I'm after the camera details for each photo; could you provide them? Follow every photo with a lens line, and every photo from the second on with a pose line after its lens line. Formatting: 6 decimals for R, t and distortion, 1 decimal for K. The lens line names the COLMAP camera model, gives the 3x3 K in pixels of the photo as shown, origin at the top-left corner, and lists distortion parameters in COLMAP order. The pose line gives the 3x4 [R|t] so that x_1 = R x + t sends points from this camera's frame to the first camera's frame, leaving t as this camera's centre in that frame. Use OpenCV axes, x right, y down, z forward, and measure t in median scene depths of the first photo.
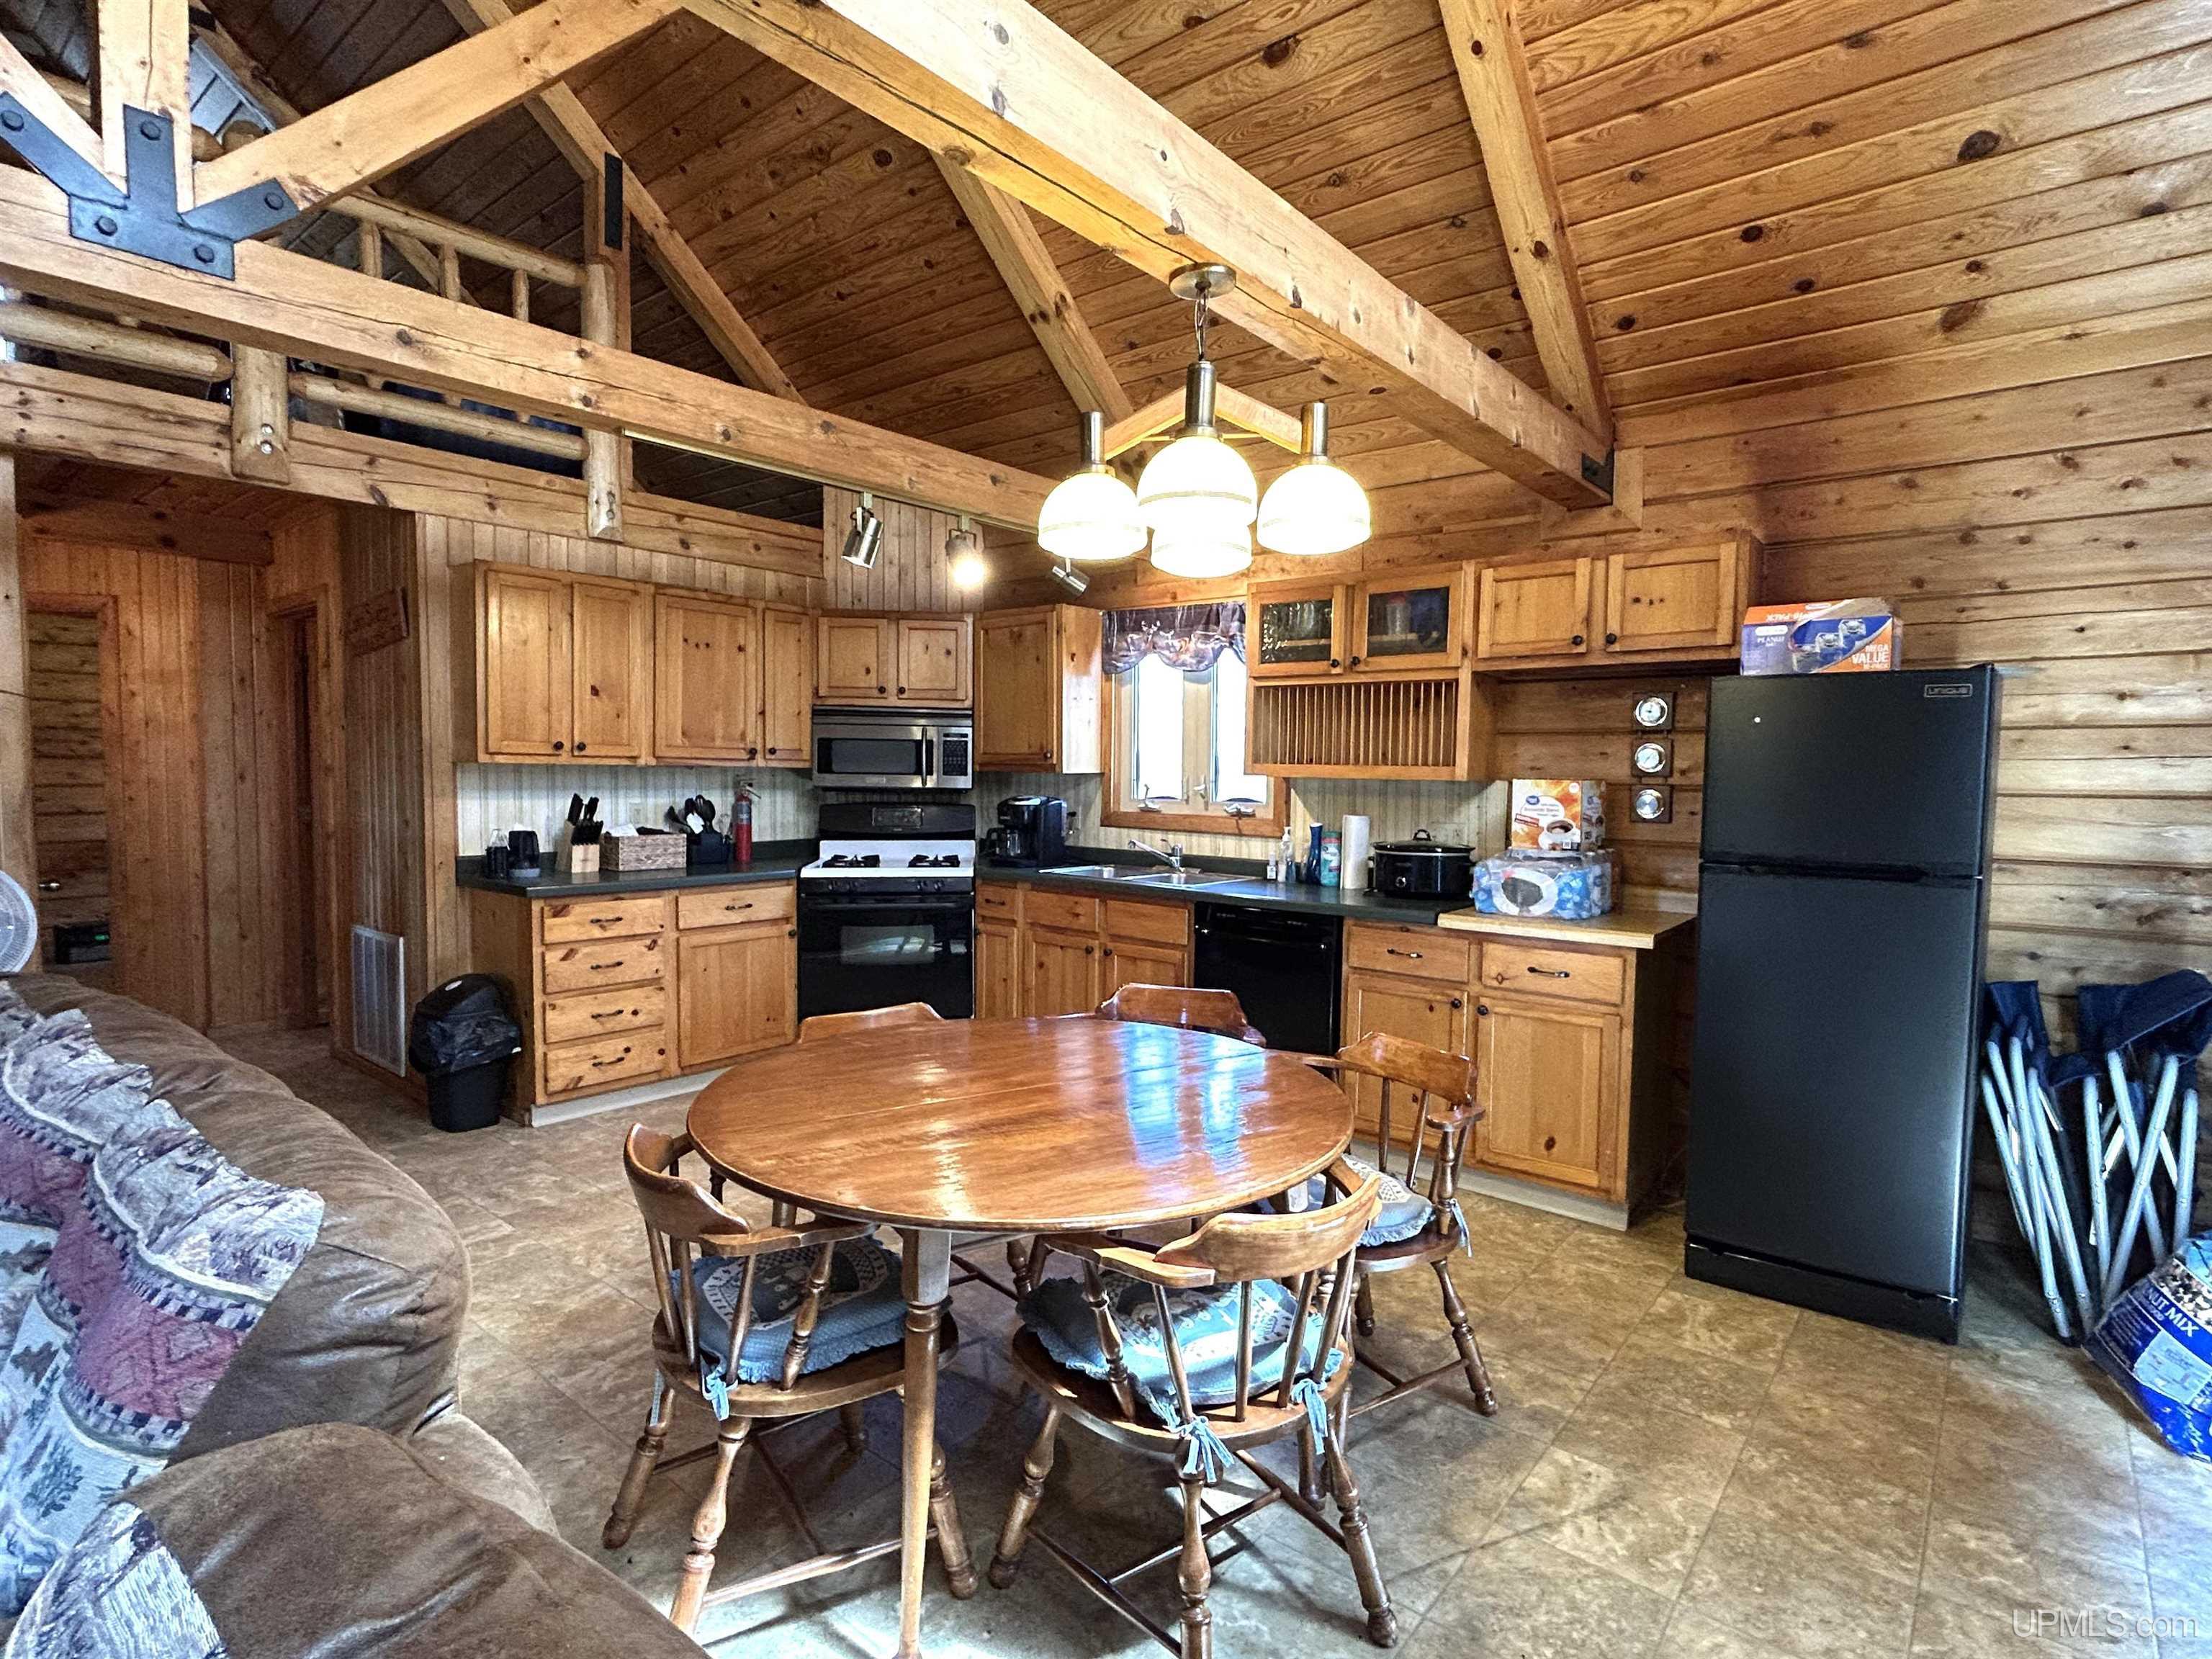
lens RADIAL K [[1102.5, 0, 1114.0], [0, 1102.5, 832.7], [0, 0, 1]] dist [-0.005766, 0.003702]
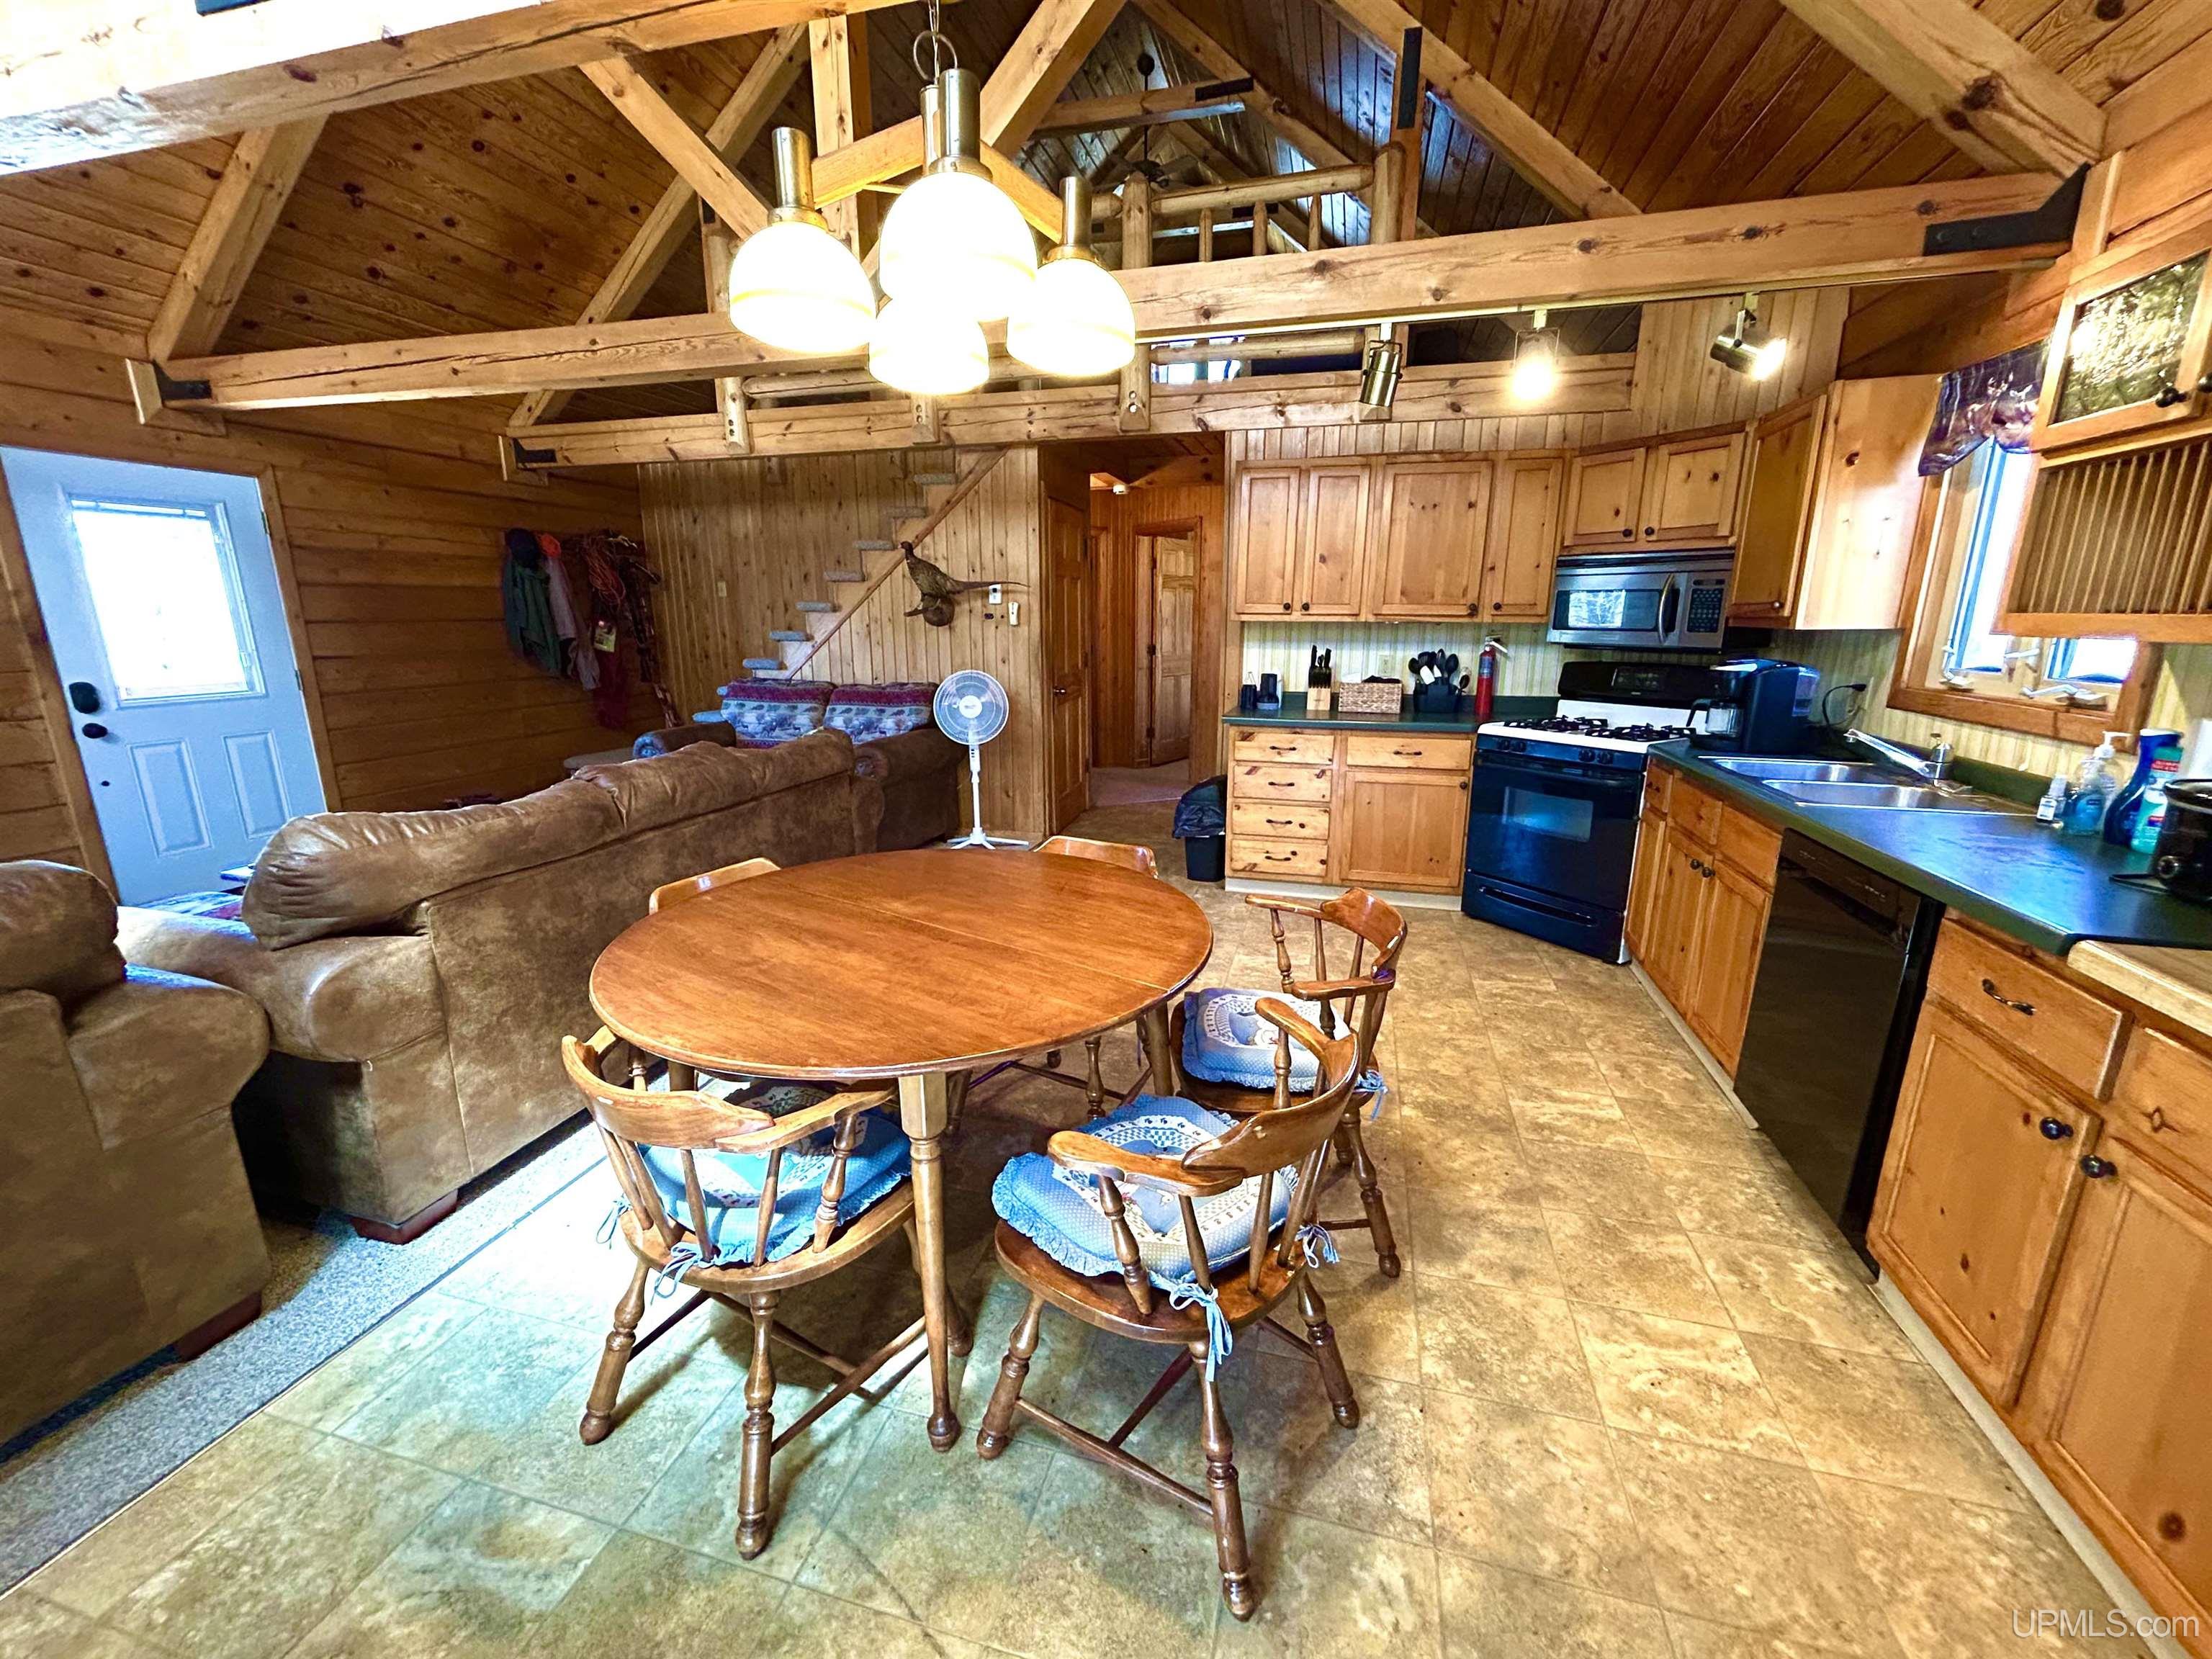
lens RADIAL K [[891.7, 0, 1112.1], [0, 891.7, 831.3], [0, 0, 1]] dist [0.001340, 0.000141]
pose [[0.412755, 0.203352, -0.887852, 0.371432], [-0.050482, 0.978369, 0.200616, -0.021863], [0.909442, -0.037985, 0.414092, 0.385972]]
